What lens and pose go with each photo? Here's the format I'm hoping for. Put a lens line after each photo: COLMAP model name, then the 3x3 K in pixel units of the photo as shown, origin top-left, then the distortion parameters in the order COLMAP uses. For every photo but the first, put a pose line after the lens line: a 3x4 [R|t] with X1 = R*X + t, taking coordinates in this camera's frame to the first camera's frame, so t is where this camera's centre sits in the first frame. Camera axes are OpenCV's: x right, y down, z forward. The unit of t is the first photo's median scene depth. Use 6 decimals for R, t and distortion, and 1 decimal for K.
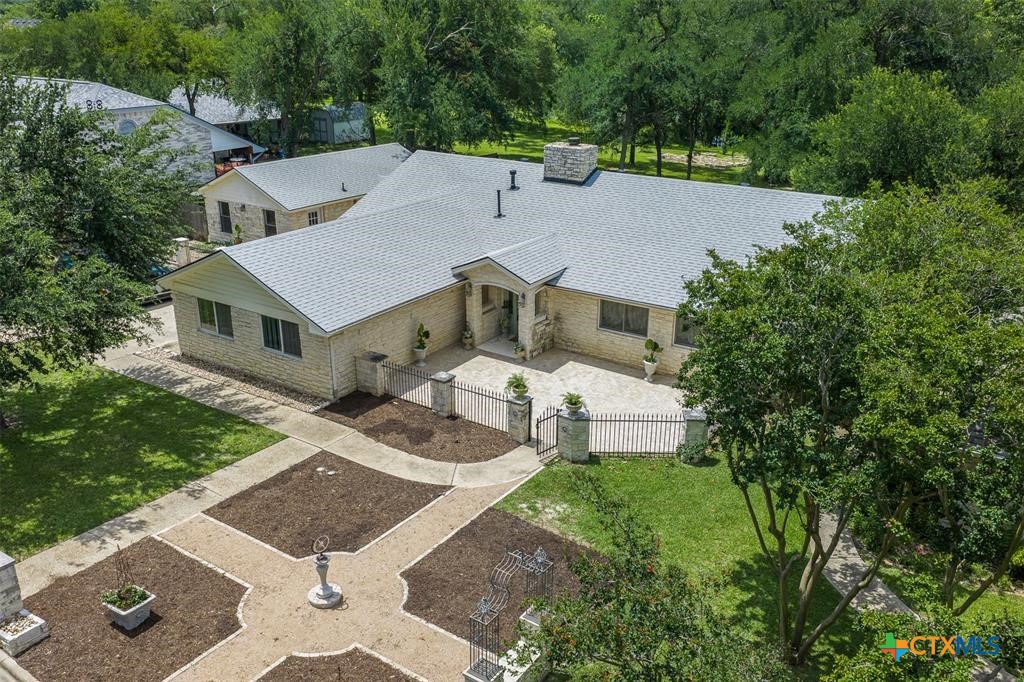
lens RADIAL K [[853.8, 0, 517.8], [0, 853.8, 336.2], [0, 0, 1]] dist [0.026315, -0.042581]
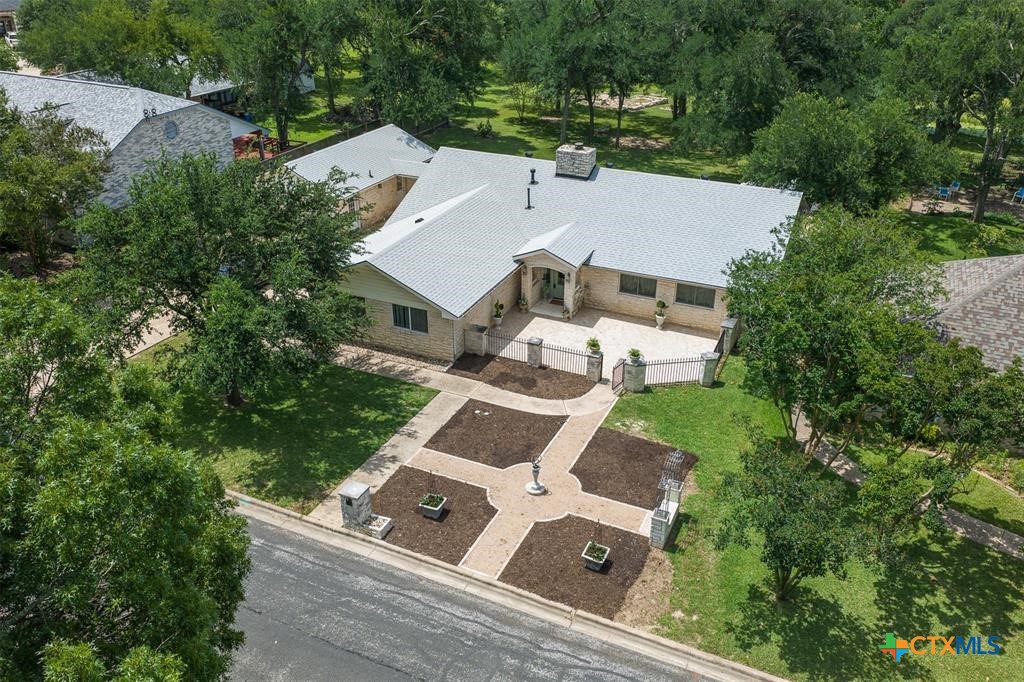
lens RADIAL K [[853.8, 0, 507.9], [0, 853.8, 342.7], [0, 0, 1]] dist [0.026315, -0.042581]
pose [[0.986717, -0.078004, 0.142493, -0.337967], [0.058883, 0.989258, 0.133794, -0.145965], [-0.151399, -0.123627, 0.980711, -0.425322]]
